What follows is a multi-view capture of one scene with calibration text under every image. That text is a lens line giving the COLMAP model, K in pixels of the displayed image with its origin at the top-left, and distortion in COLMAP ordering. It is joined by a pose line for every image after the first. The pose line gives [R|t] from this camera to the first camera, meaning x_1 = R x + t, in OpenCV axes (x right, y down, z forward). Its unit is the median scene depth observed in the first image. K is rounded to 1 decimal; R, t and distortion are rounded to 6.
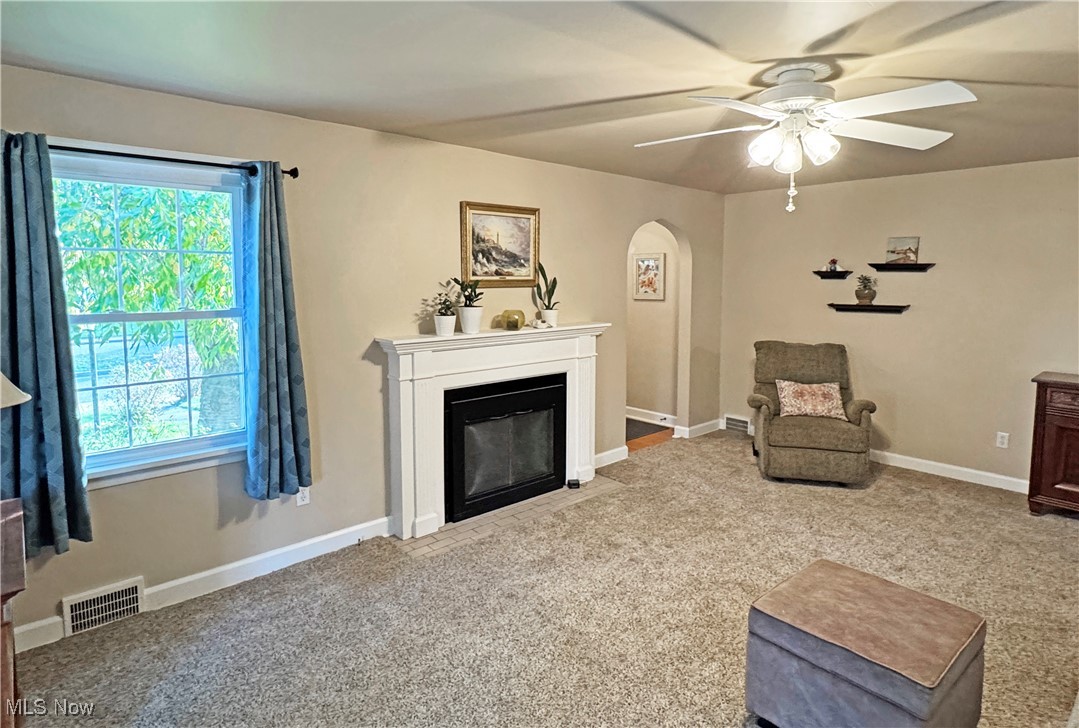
lens RADIAL K [[598.5, 0, 543.2], [0, 598.5, 359.6], [0, 0, 1]] dist [-0.000756, -0.000120]
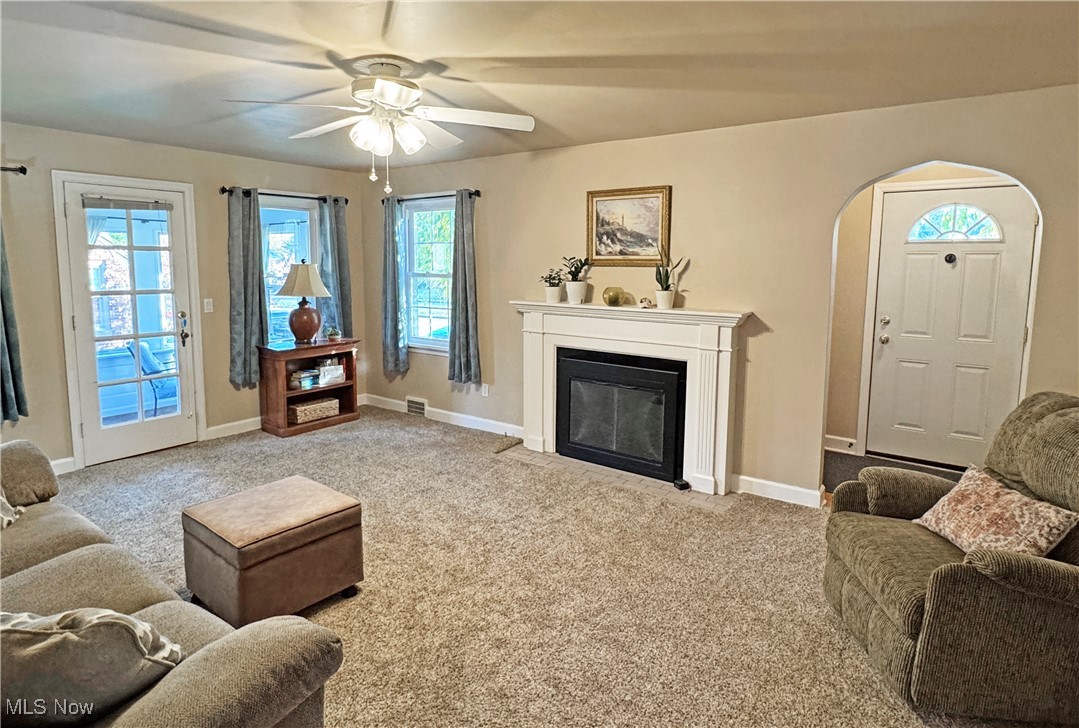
lens RADIAL K [[598.5, 0, 549.8], [0, 598.5, 364.0], [0, 0, 1]] dist [-0.000756, -0.000120]
pose [[0.186675, 0.170405, -0.967530, 0.998200], [-0.139605, 0.979449, 0.145569, -0.089050], [0.972452, 0.107898, 0.206628, 0.686854]]
